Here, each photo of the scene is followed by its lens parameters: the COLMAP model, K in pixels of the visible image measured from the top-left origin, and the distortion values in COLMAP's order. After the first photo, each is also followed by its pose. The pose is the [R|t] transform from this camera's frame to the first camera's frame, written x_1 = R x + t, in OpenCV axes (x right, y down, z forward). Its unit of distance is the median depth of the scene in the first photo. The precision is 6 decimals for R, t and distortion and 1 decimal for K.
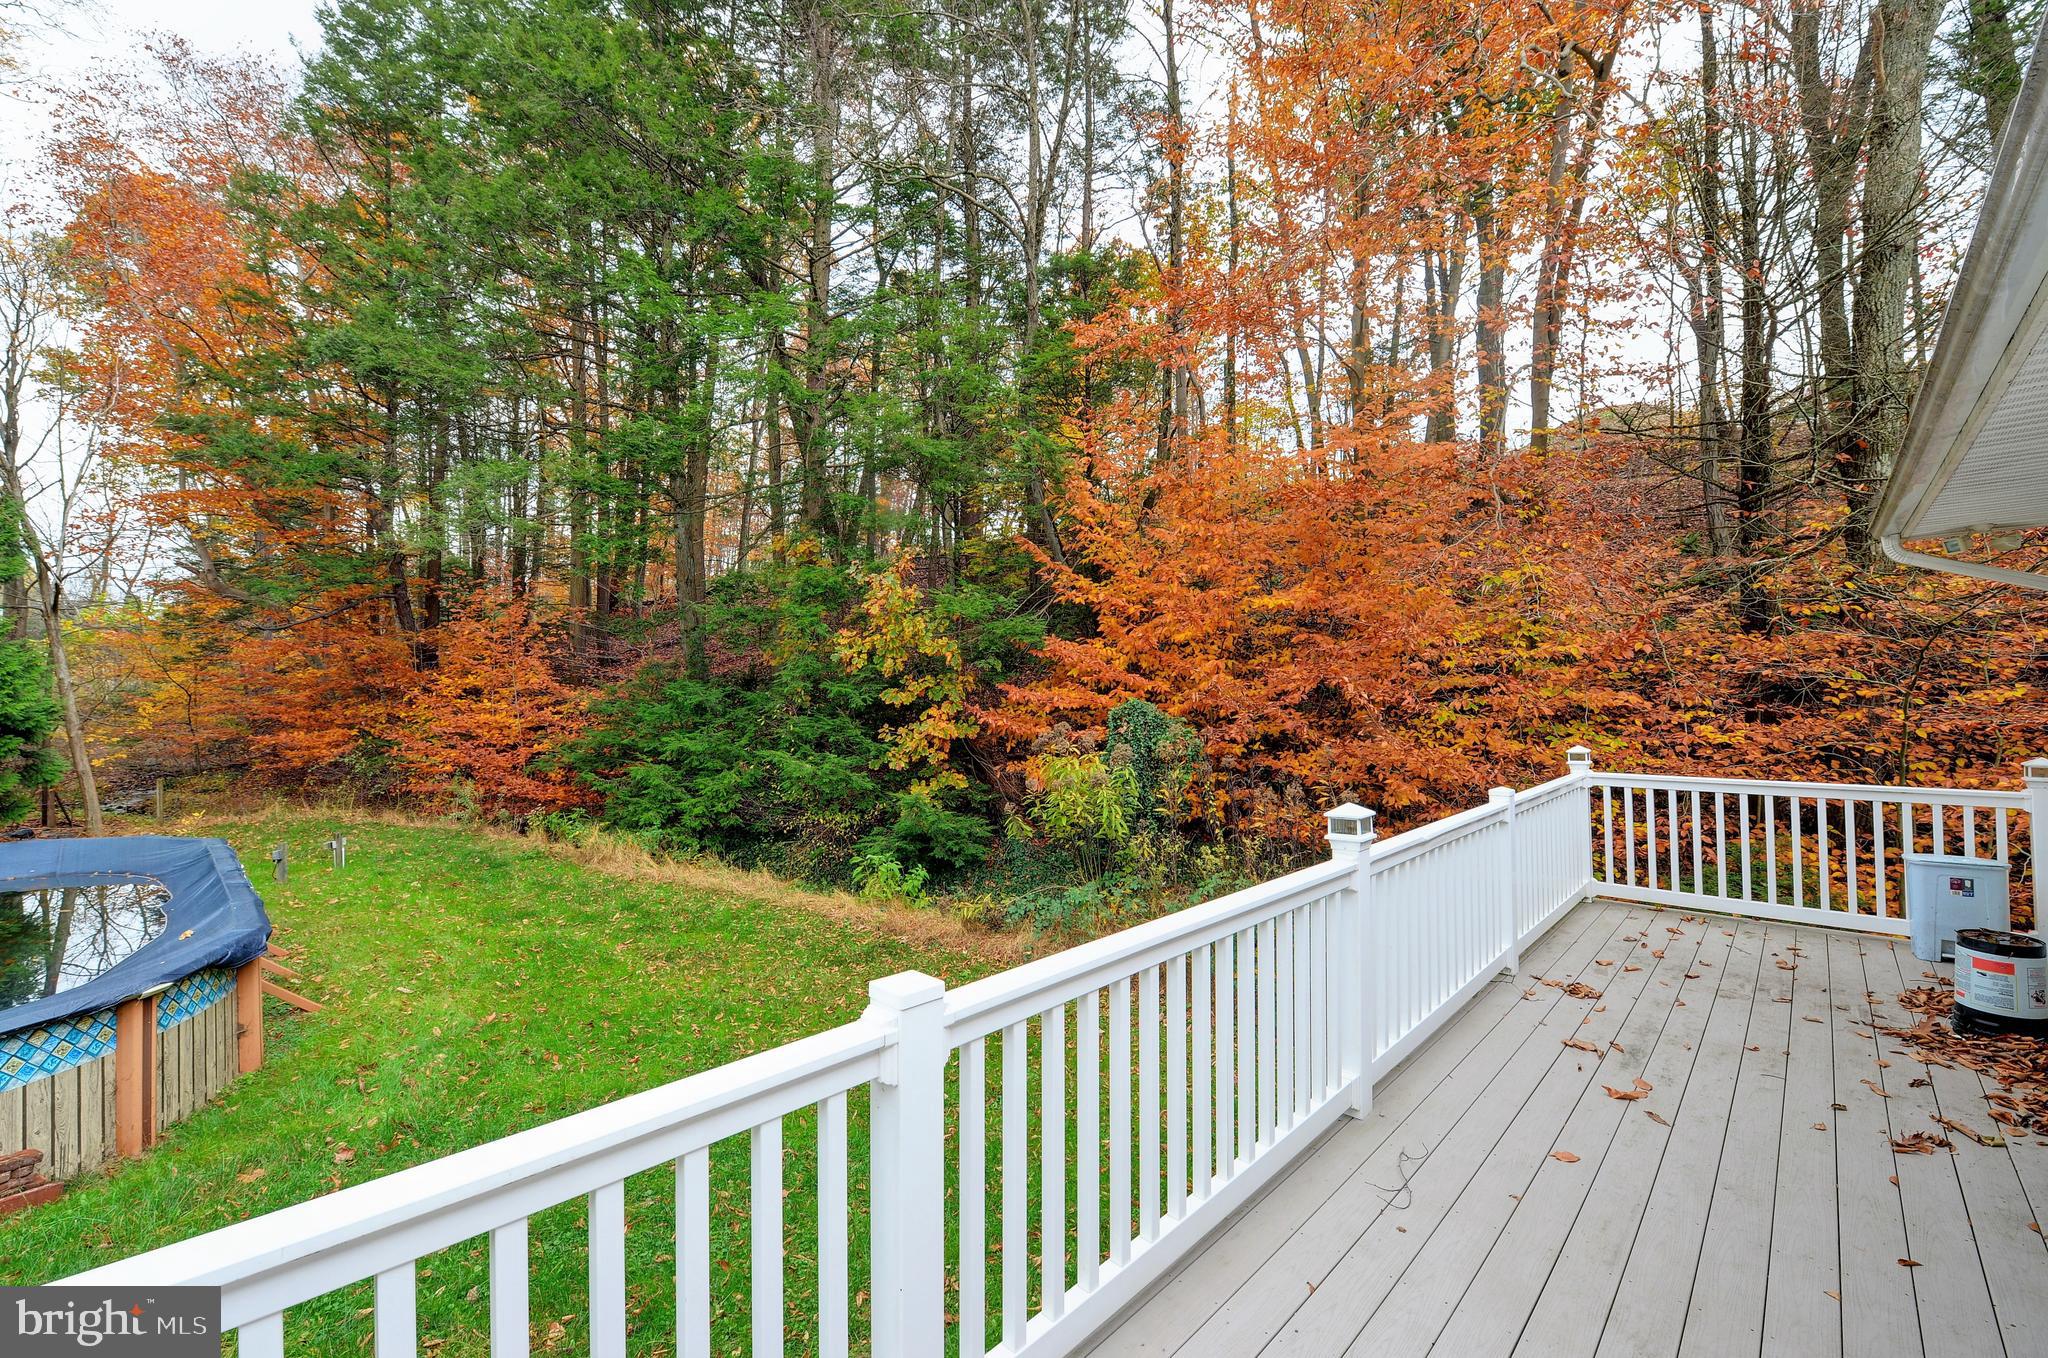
lens RADIAL K [[835.4, 0, 1023.7], [0, 835.4, 677.9], [0, 0, 1]] dist [-0.017770, -0.000655]
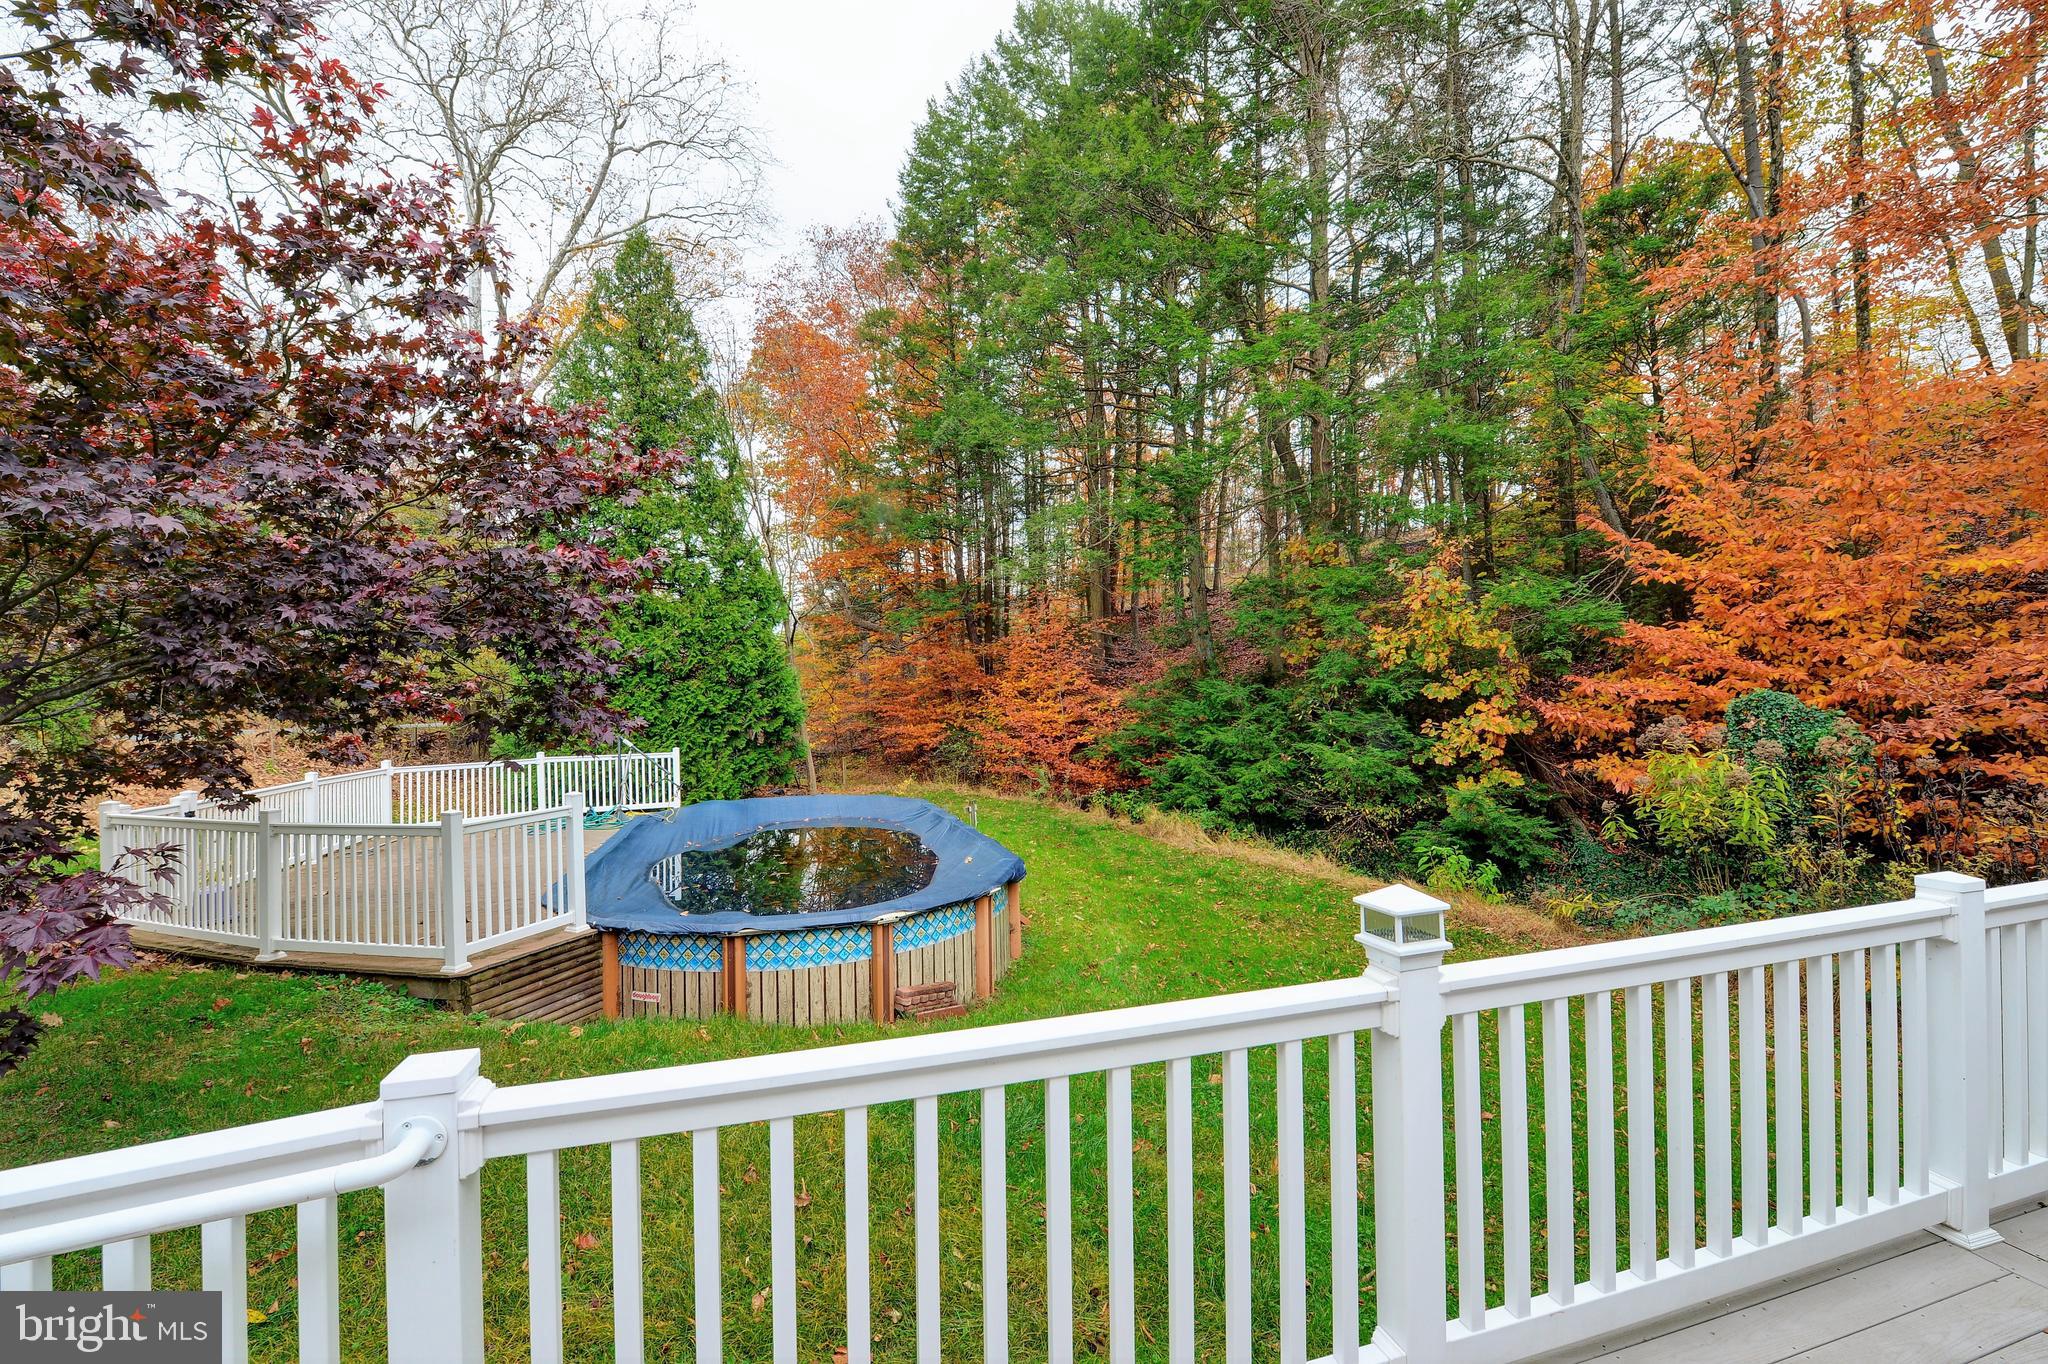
lens RADIAL K [[829.7, 0, 1021.2], [0, 829.7, 676.9], [0, 0, 1]] dist [-0.017885, -0.002358]
pose [[0.854283, -0.023129, -0.519294, -0.068150], [0.024480, 0.999691, -0.004253, -0.002440], [0.519232, -0.009080, 0.854585, -0.096357]]
